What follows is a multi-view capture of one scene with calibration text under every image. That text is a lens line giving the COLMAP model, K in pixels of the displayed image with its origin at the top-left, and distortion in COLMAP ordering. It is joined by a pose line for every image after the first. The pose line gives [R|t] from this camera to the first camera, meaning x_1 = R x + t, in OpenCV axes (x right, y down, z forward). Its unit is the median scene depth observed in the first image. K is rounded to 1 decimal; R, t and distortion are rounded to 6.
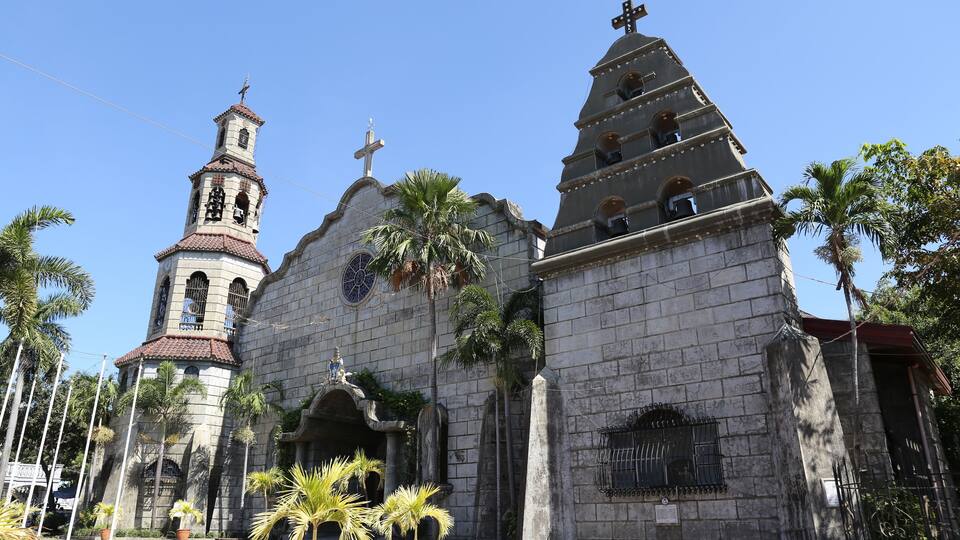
lens RADIAL K [[648.6, 0, 480.0], [0, 648.6, 270.0], [0, 0, 1]] dist [-0.083544, -0.000583]
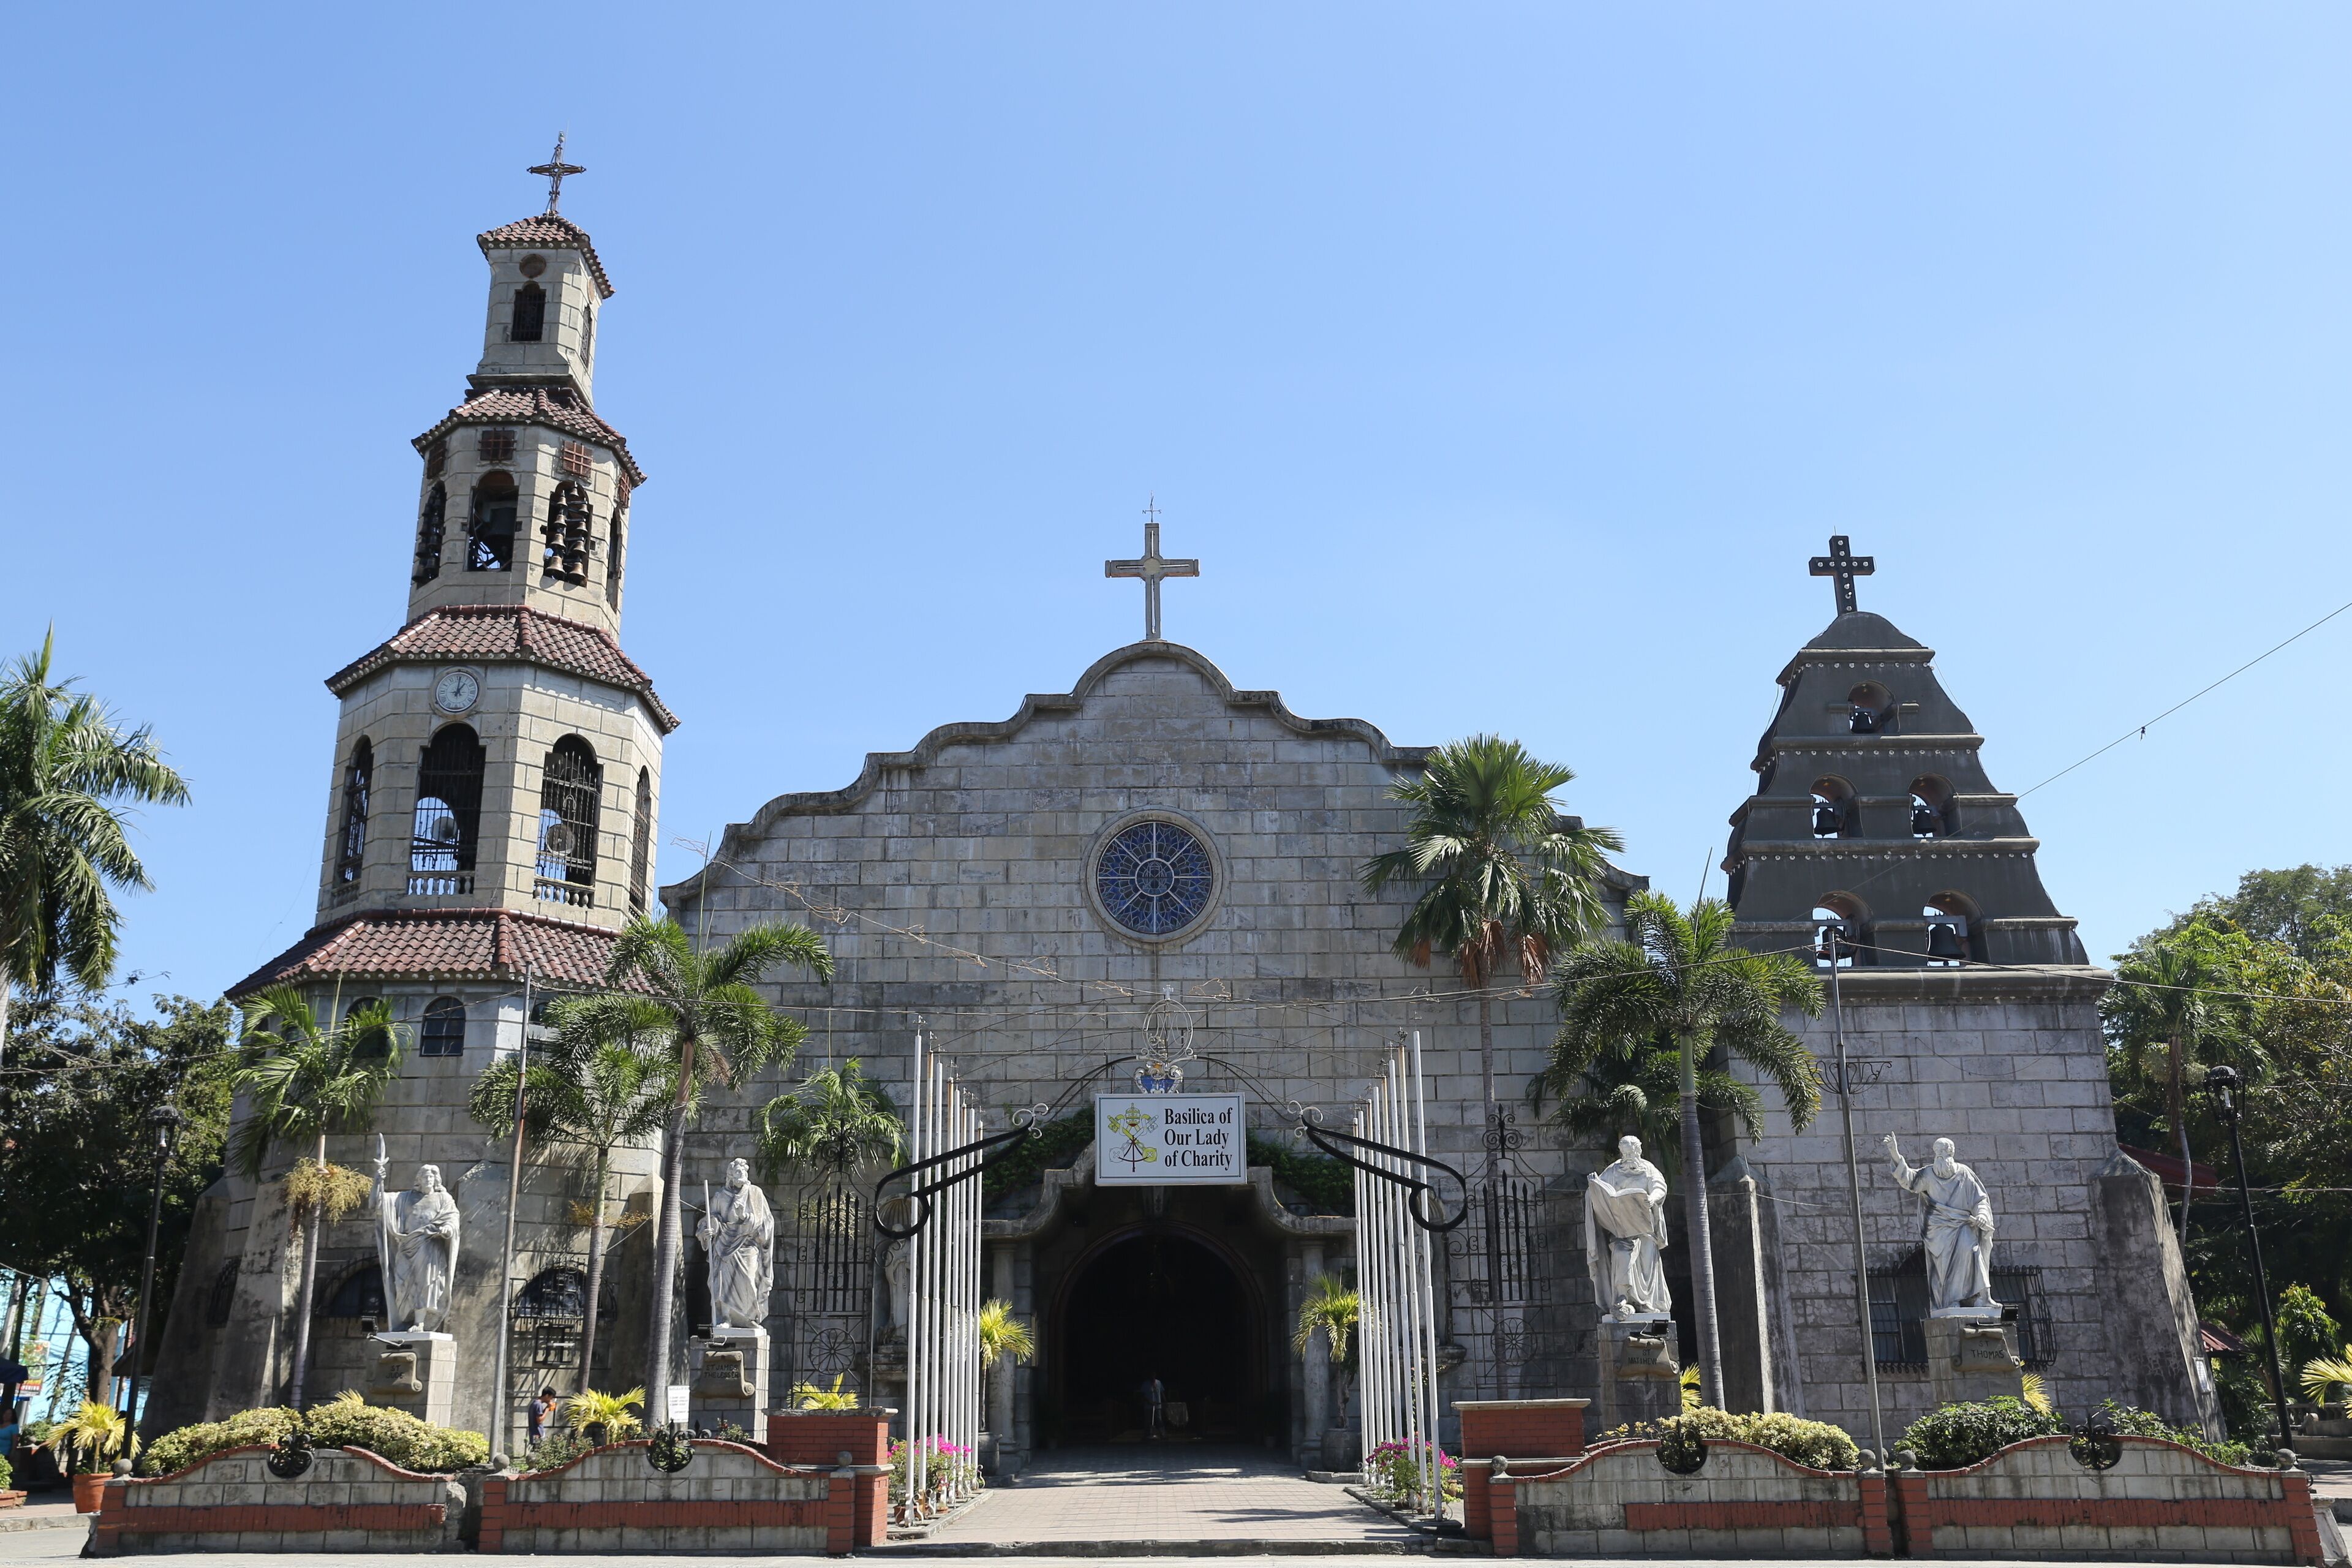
lens RADIAL K [[1965.7, 0, 1176.0], [0, 1965.7, 784.0], [0, 0, 1]] dist [-0.035773, 0.048234]
pose [[0.775516, 0.186546, 0.603138, -1.523957], [-0.217613, 0.975787, -0.021996, -0.036425], [-0.592638, -0.114193, 0.797334, -0.108530]]
